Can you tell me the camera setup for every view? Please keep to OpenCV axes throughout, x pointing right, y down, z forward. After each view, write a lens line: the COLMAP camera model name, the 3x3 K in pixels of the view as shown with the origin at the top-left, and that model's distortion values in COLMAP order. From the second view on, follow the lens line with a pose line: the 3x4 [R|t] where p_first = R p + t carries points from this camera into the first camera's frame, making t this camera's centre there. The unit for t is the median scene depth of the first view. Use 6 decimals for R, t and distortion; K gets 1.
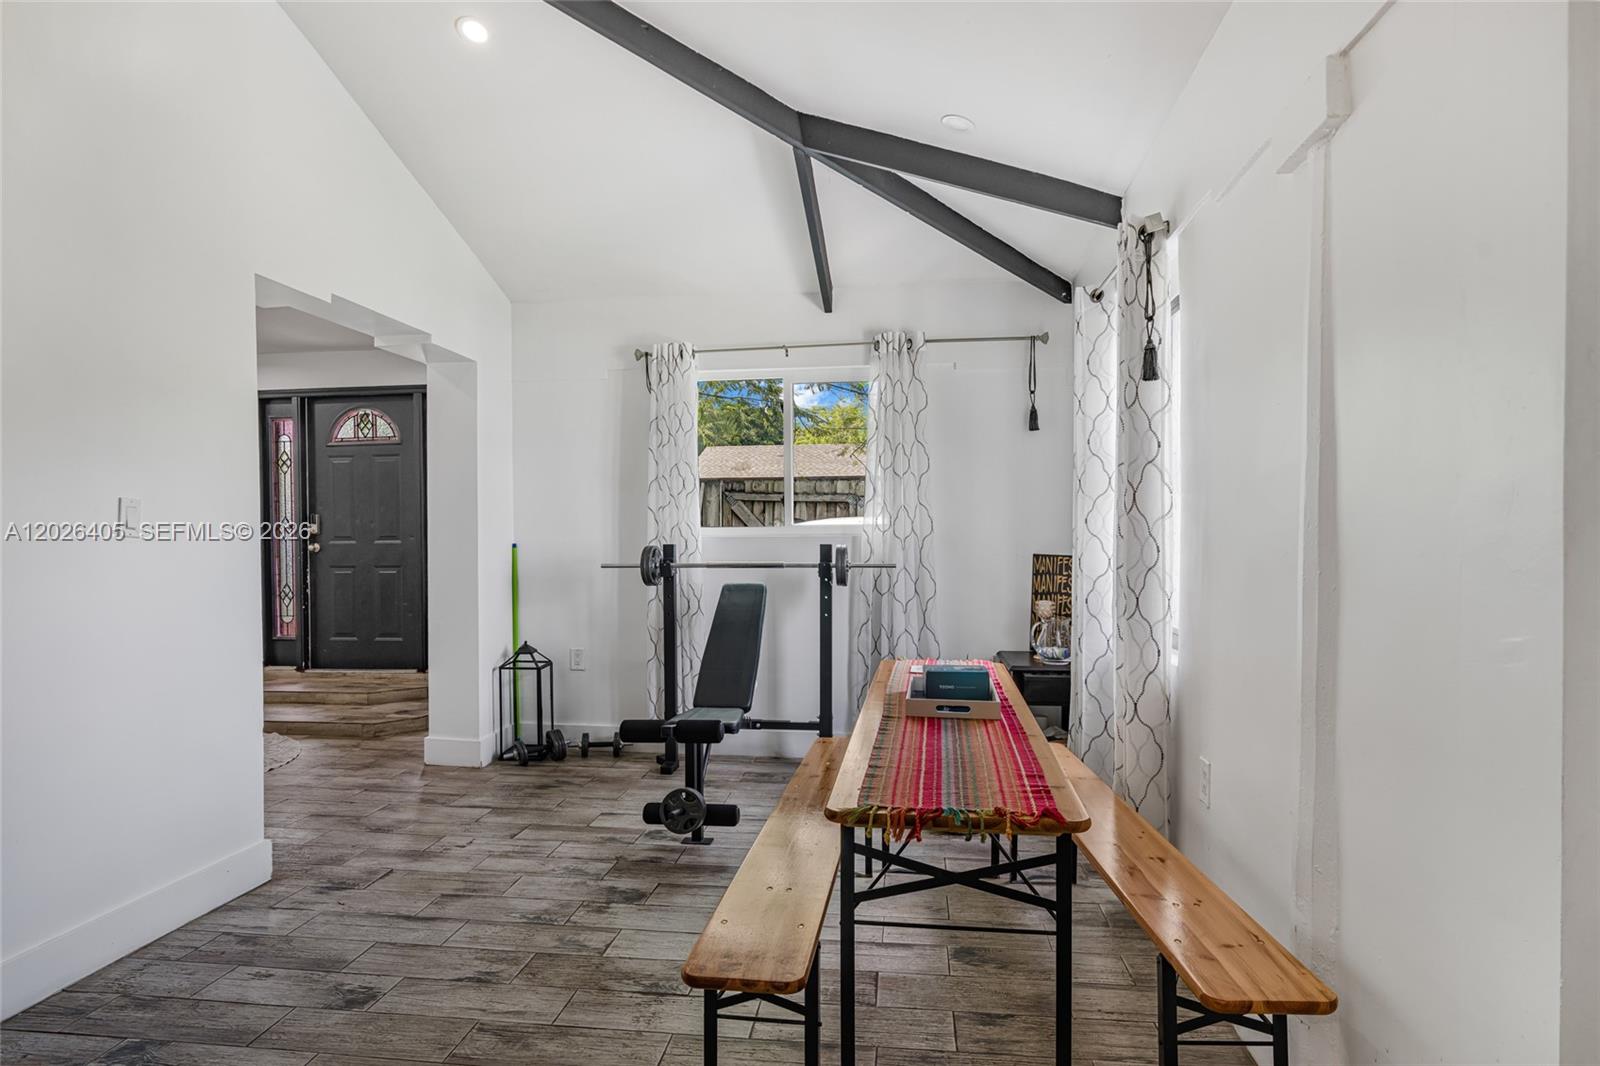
lens RADIAL K [[820.3, 0, 812.2], [0, 820.3, 536.9], [0, 0, 1]] dist [0.001994, 0.000061]
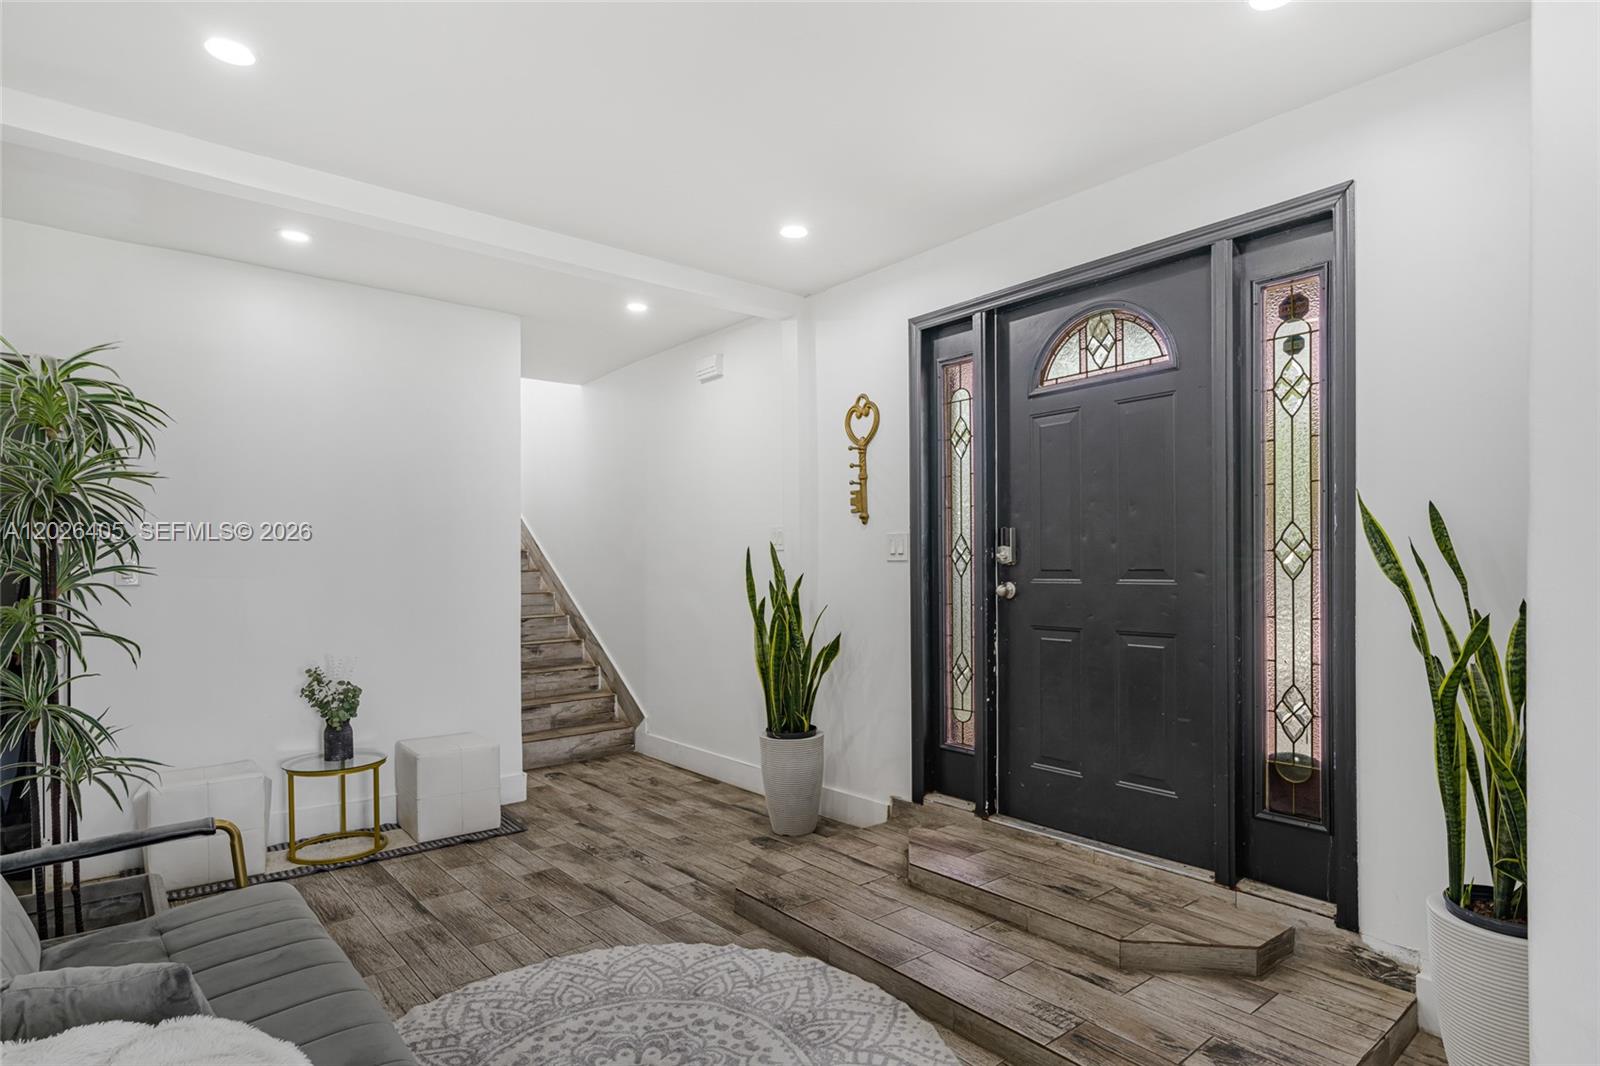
lens RADIAL K [[820.3, 0, 810.5], [0, 820.3, 547.5], [0, 0, 1]] dist [0.001994, 0.000061]
pose [[0.728051, -0.008652, -0.685469, -0.332110], [-0.013603, 0.999541, -0.027065, 0.001554], [0.685388, 0.029029, 0.727599, 0.521856]]
